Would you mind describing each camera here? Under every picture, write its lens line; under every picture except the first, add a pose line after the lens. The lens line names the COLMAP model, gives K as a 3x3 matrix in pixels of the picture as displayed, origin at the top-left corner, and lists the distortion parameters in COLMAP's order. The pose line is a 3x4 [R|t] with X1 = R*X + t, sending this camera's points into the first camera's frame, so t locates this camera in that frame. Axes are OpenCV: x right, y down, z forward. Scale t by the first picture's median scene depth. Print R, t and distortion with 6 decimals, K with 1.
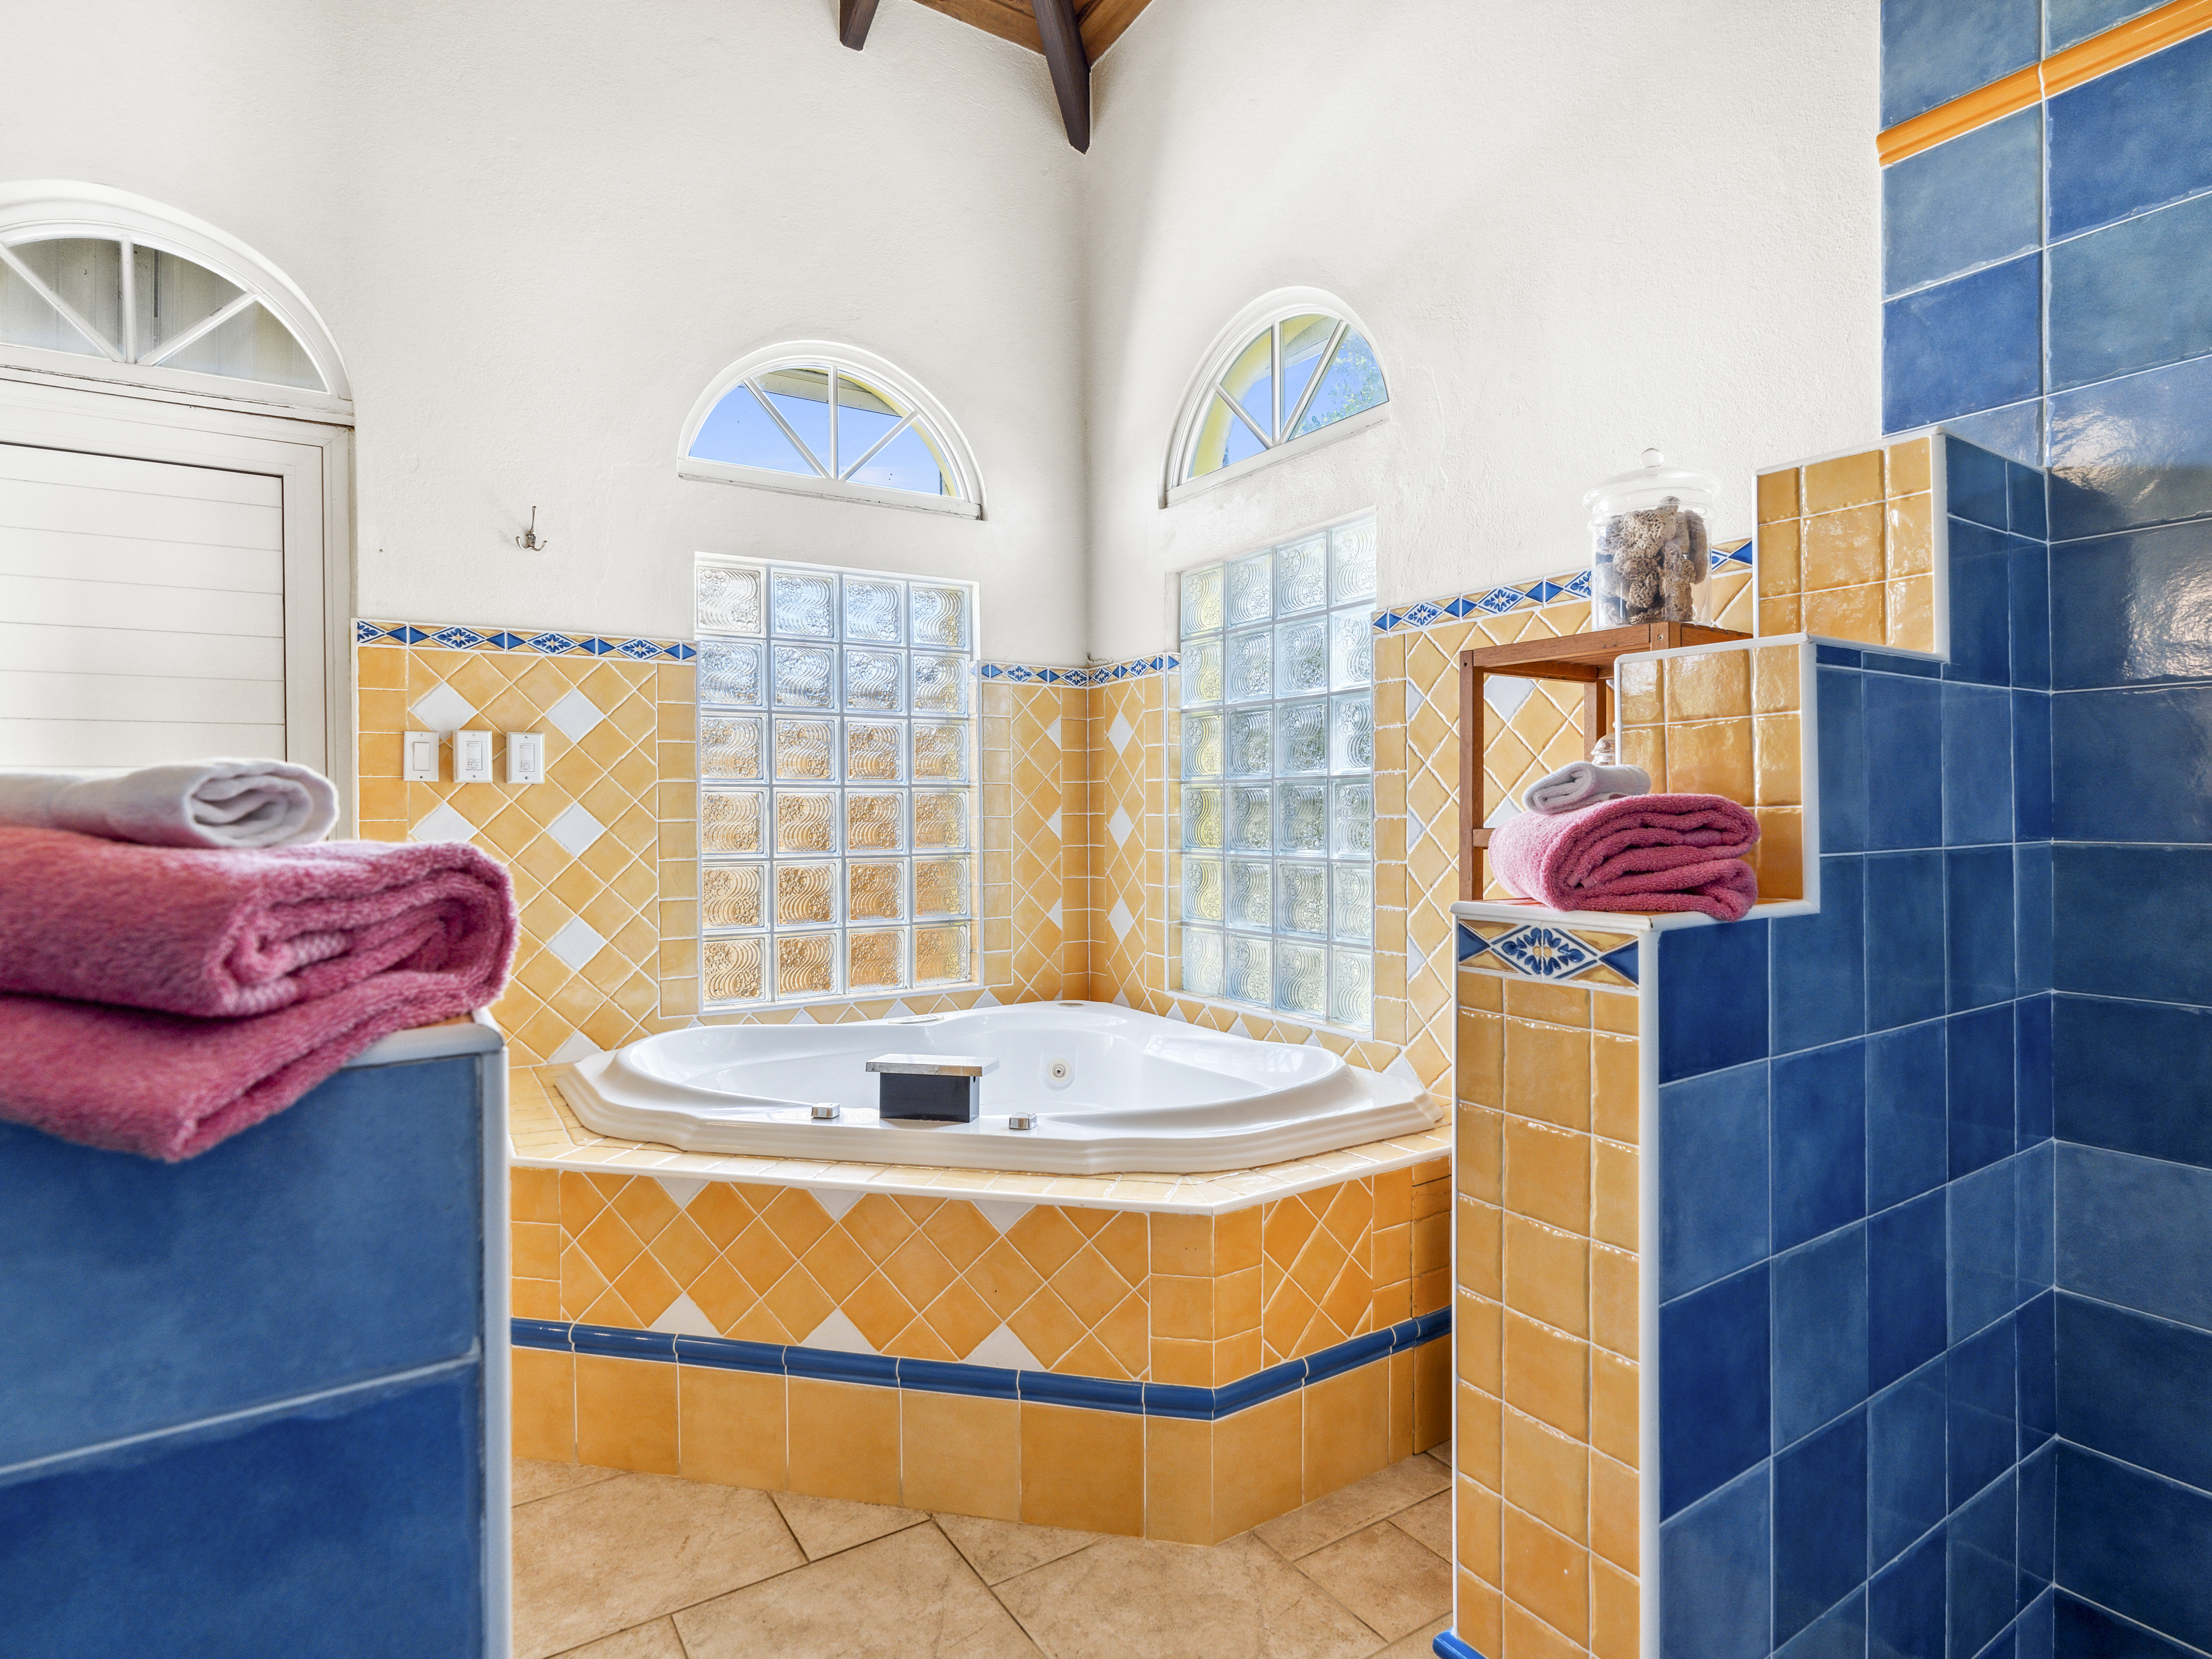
lens RADIAL K [[1163.1, 0, 1100.1], [0, 1163.1, 814.9], [0, 0, 1]] dist [-0.001287, 0.002233]
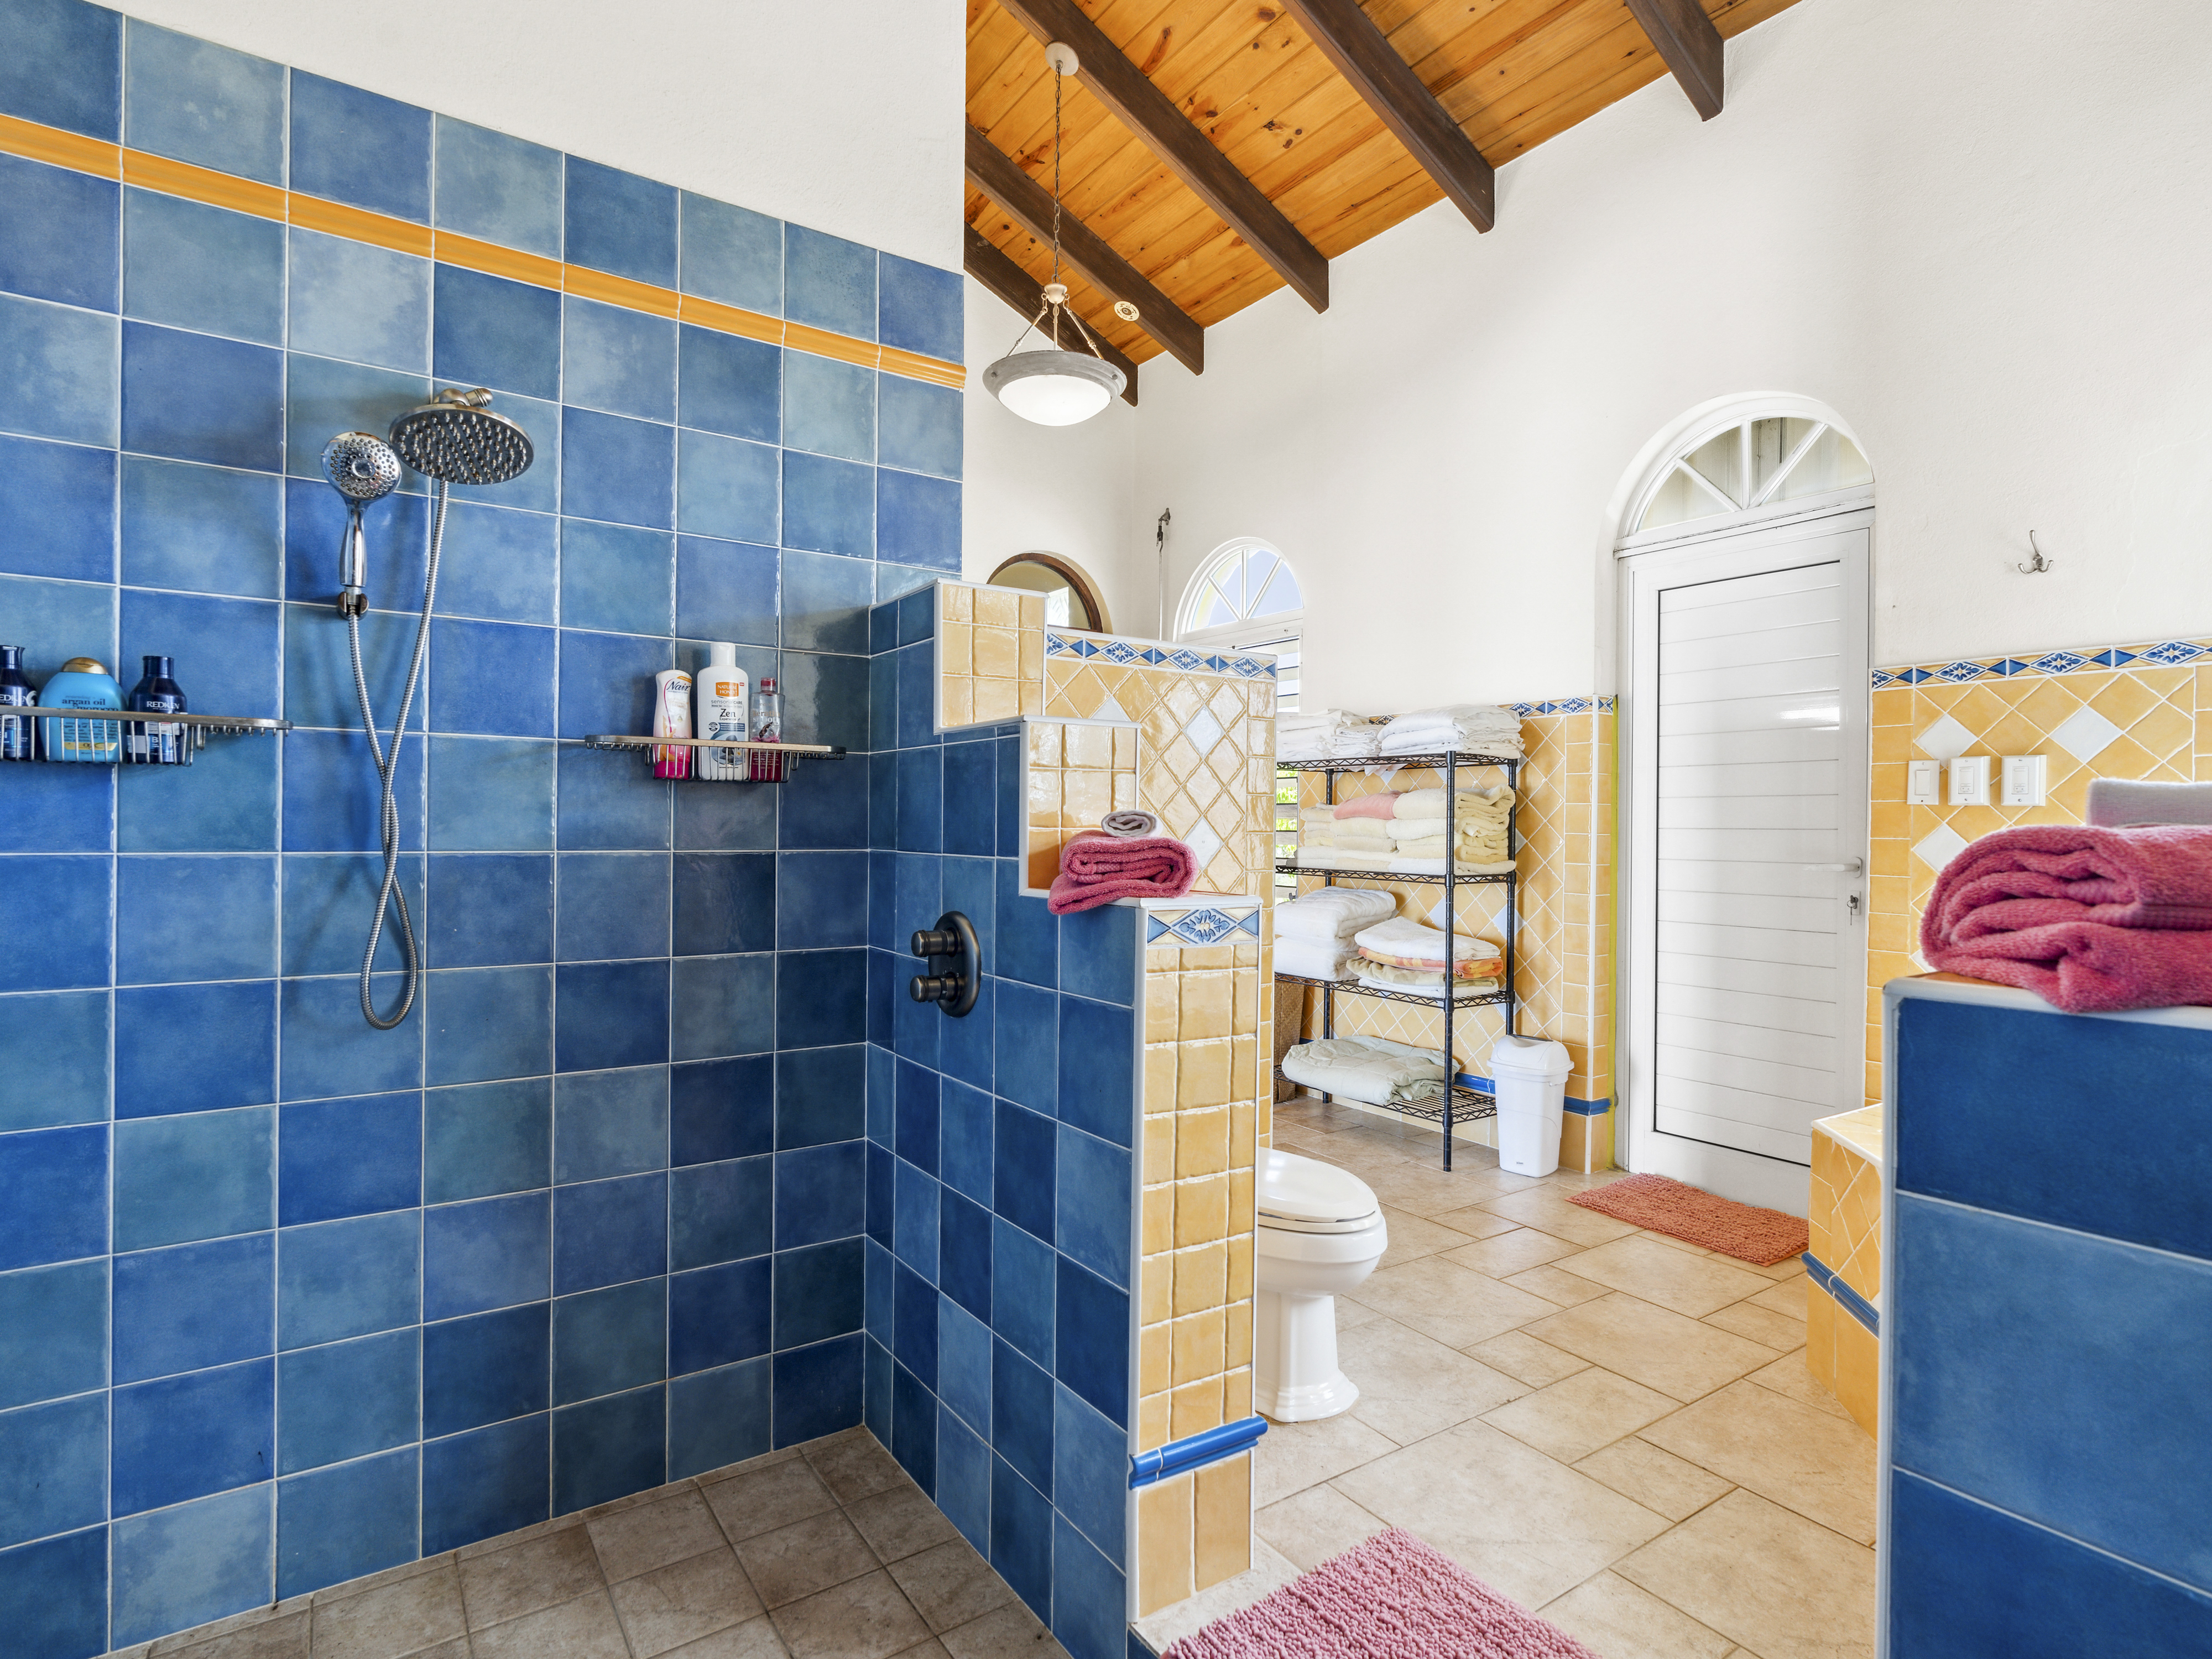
lens RADIAL K [[1163.1, 0, 1099.7], [0, 1163.1, 824.7], [0, 0, 1]] dist [-0.001287, 0.002233]
pose [[0.024891, 0.009395, -0.999646, 0.518874], [-0.015963, 0.999832, 0.008999, -0.006817], [0.999563, 0.015733, 0.025037, 0.175849]]
